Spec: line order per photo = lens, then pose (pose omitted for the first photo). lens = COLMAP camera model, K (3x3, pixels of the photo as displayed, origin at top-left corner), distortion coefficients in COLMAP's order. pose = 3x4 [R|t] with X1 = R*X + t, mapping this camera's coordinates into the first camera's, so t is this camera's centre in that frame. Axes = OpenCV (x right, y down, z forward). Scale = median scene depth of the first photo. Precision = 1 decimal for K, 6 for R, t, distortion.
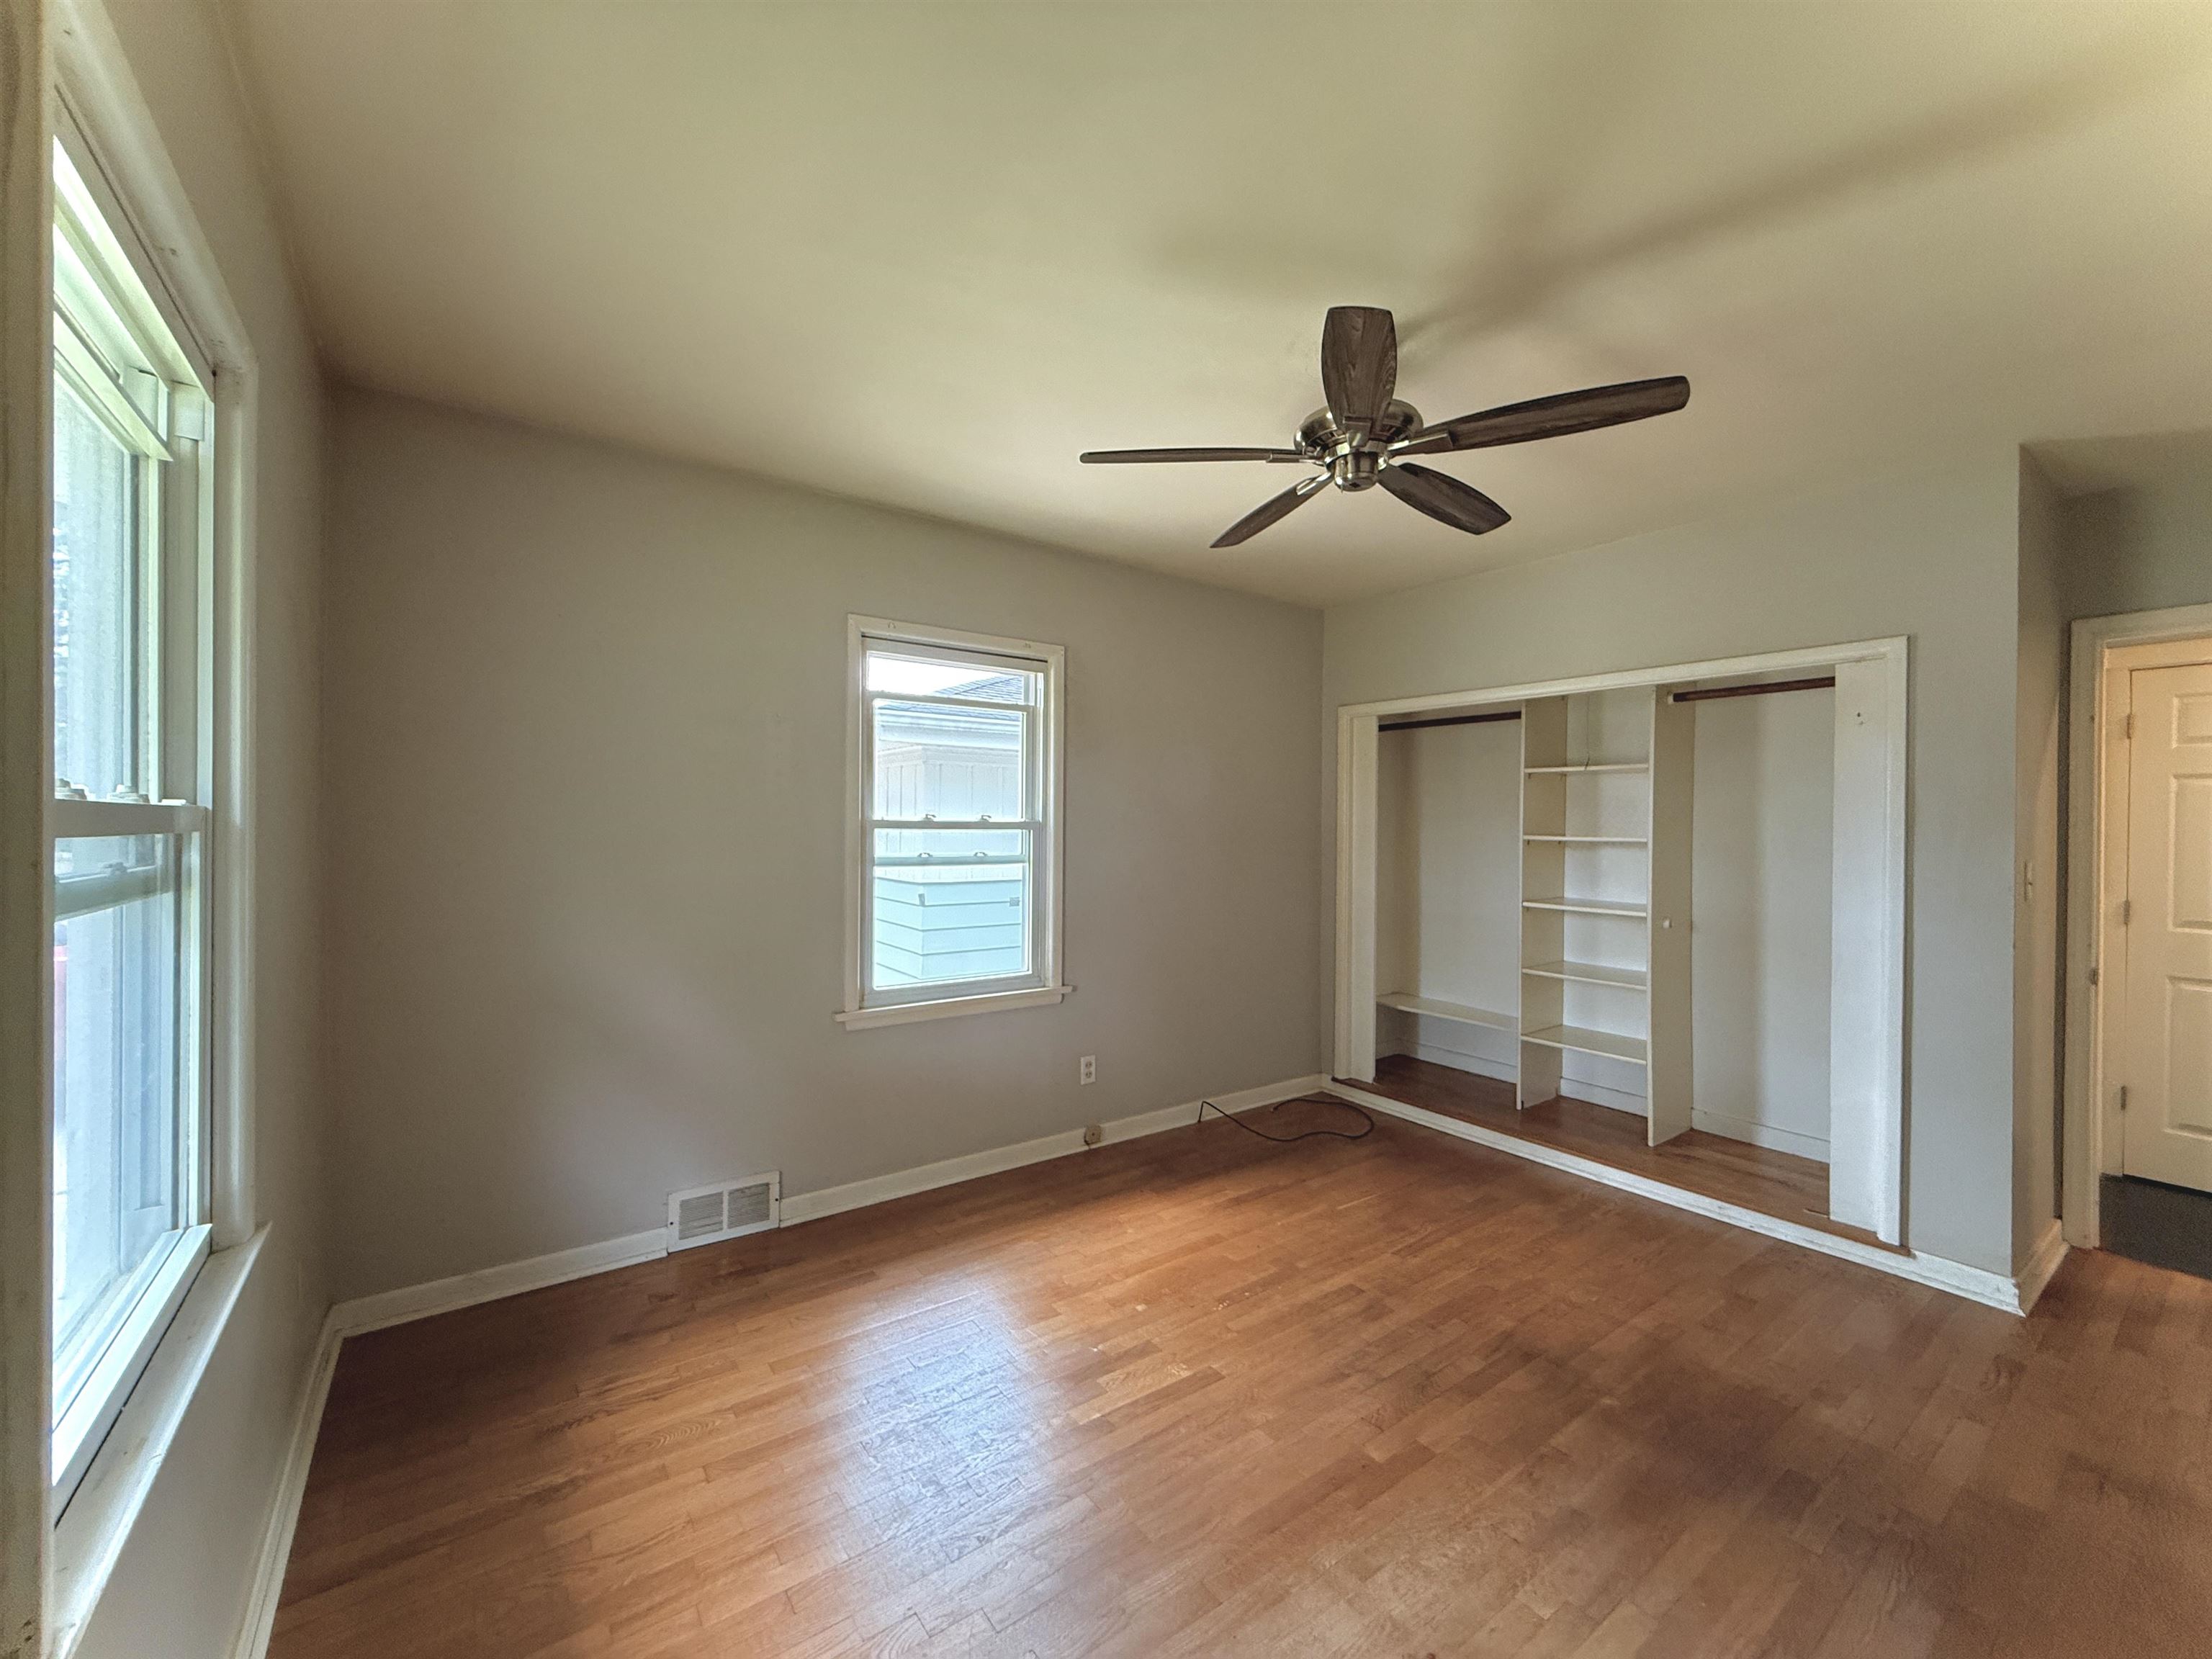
lens RADIAL K [[879.1, 0, 1106.0], [0, 879.1, 829.5], [0, 0, 1]] dist [-0.000263, -0.000018]
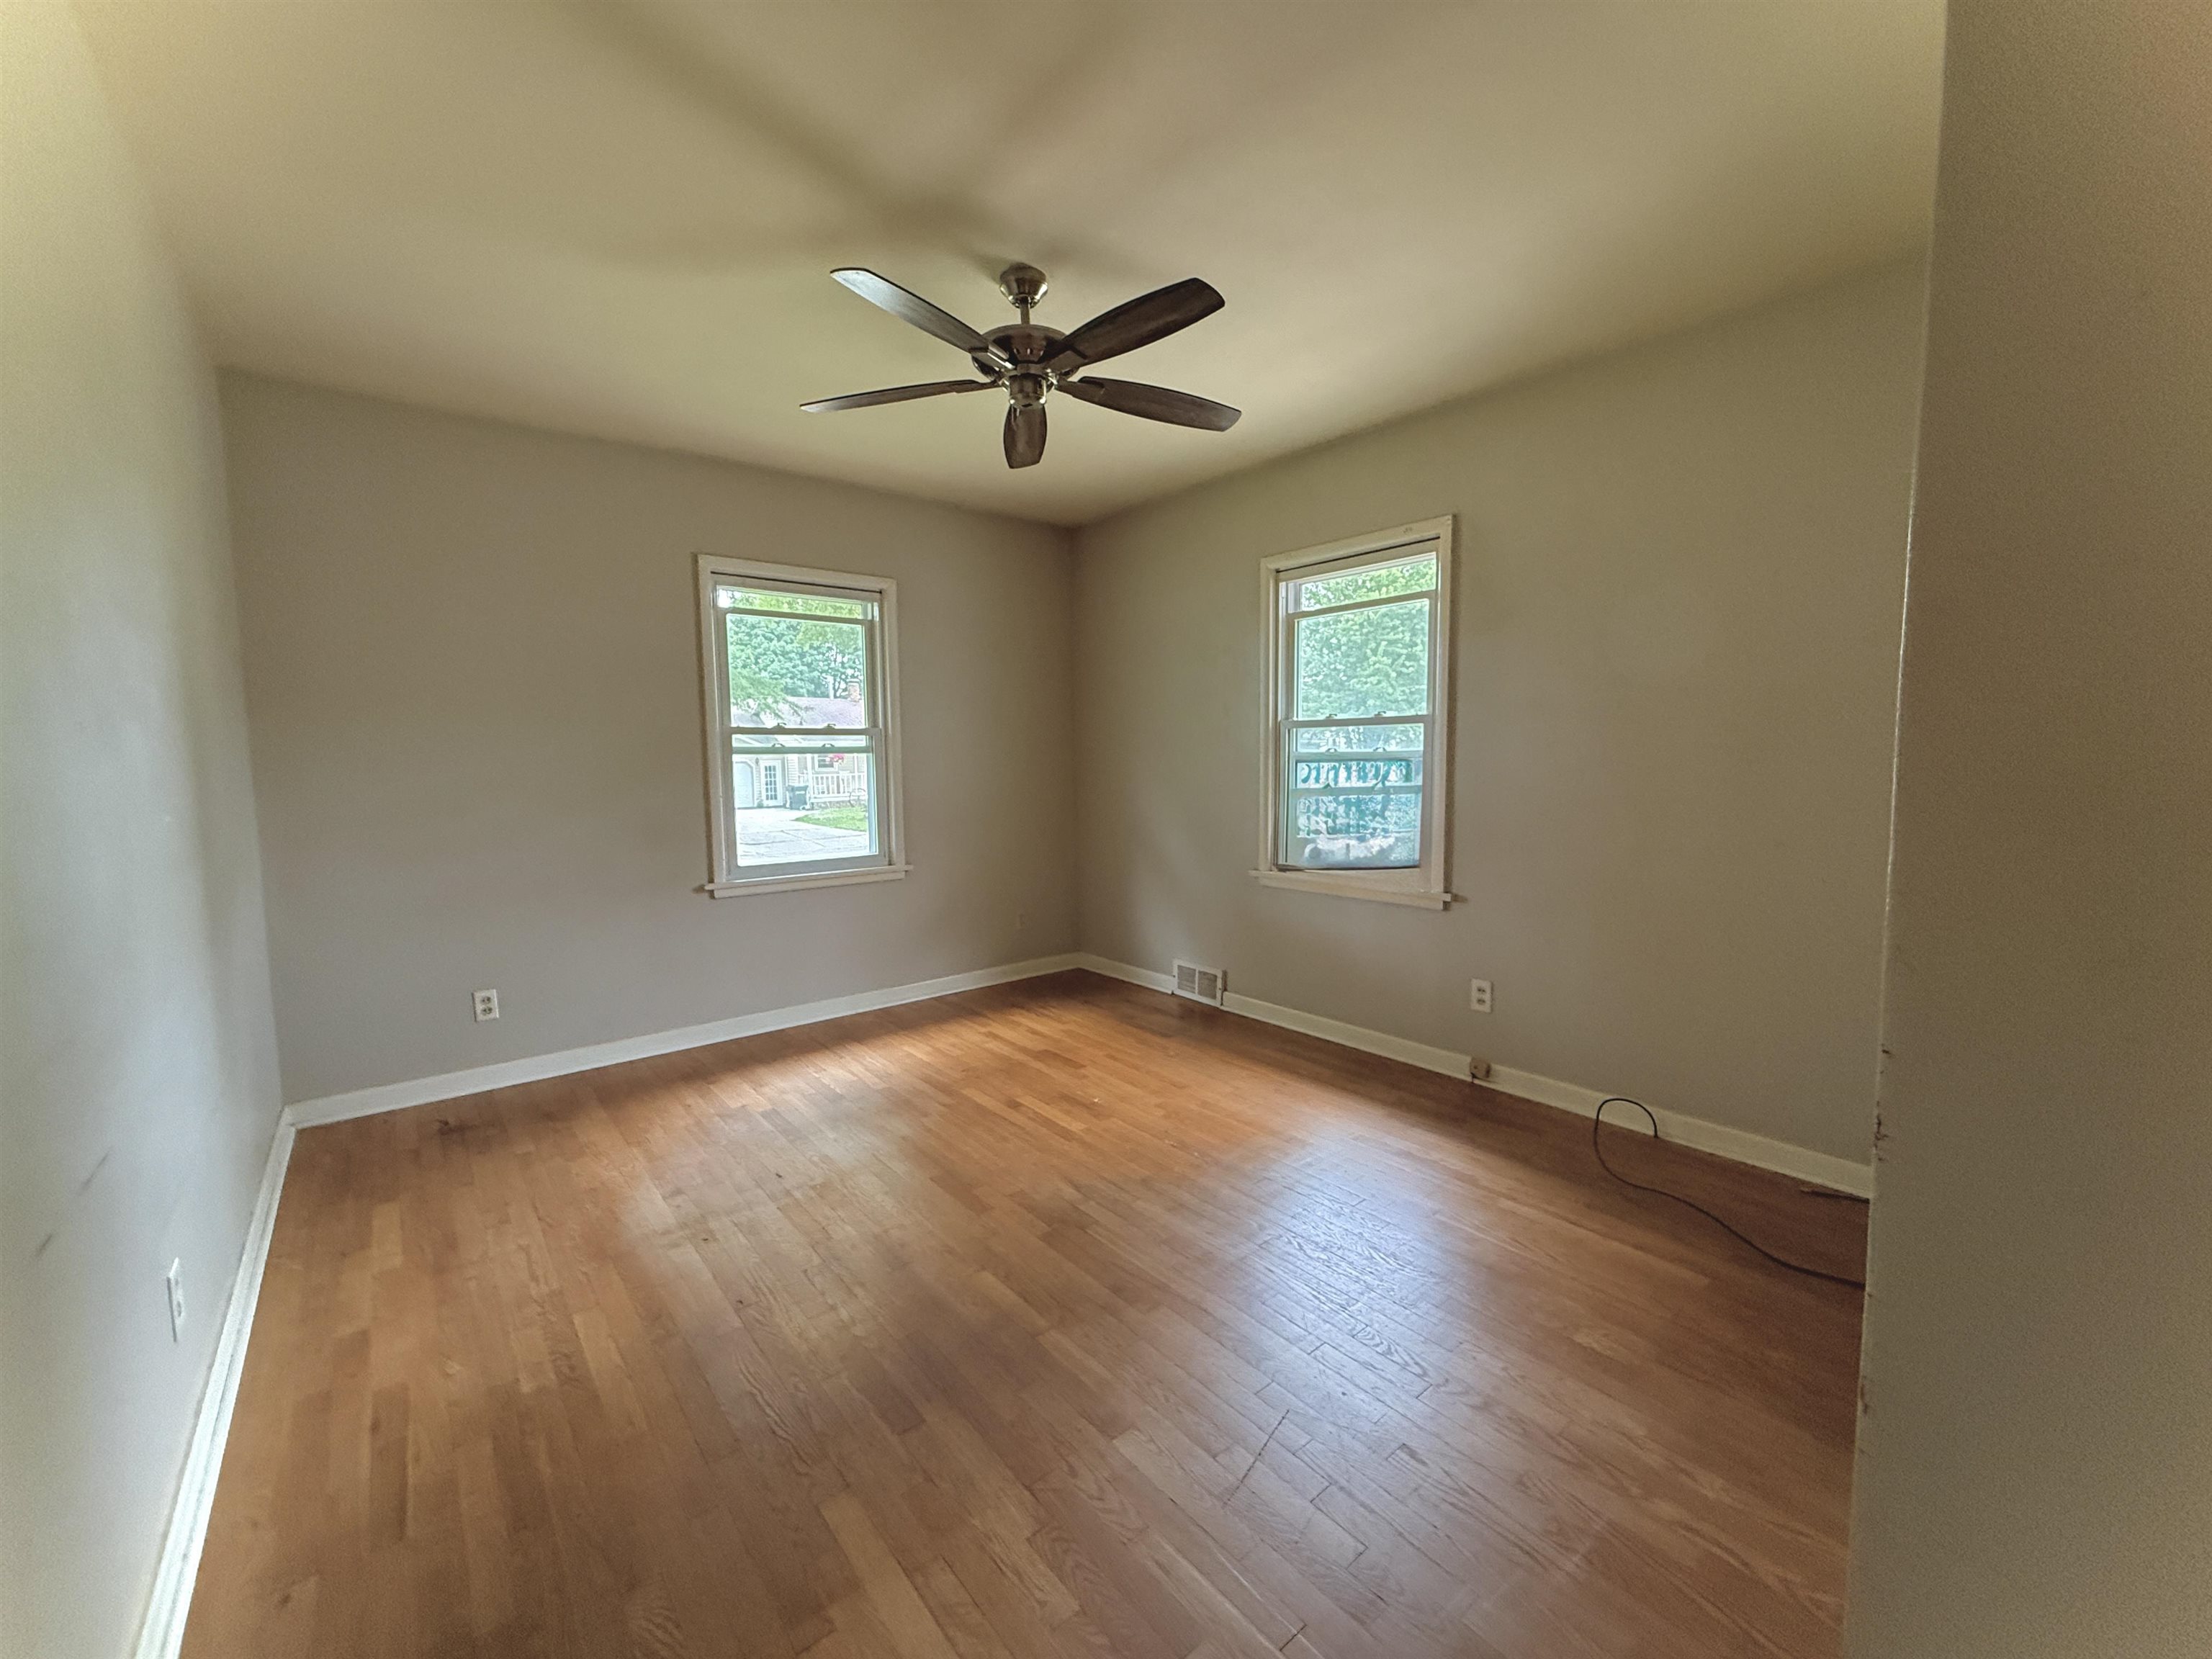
lens RADIAL K [[879.1, 0, 1106.0], [0, 879.1, 829.5], [0, 0, 1]] dist [-0.000263, -0.000018]
pose [[0.068102, 0.074581, -0.994887, 0.929571], [0.004198, 0.997172, 0.075039, 0.045923], [0.997670, -0.009287, 0.067596, 0.648074]]
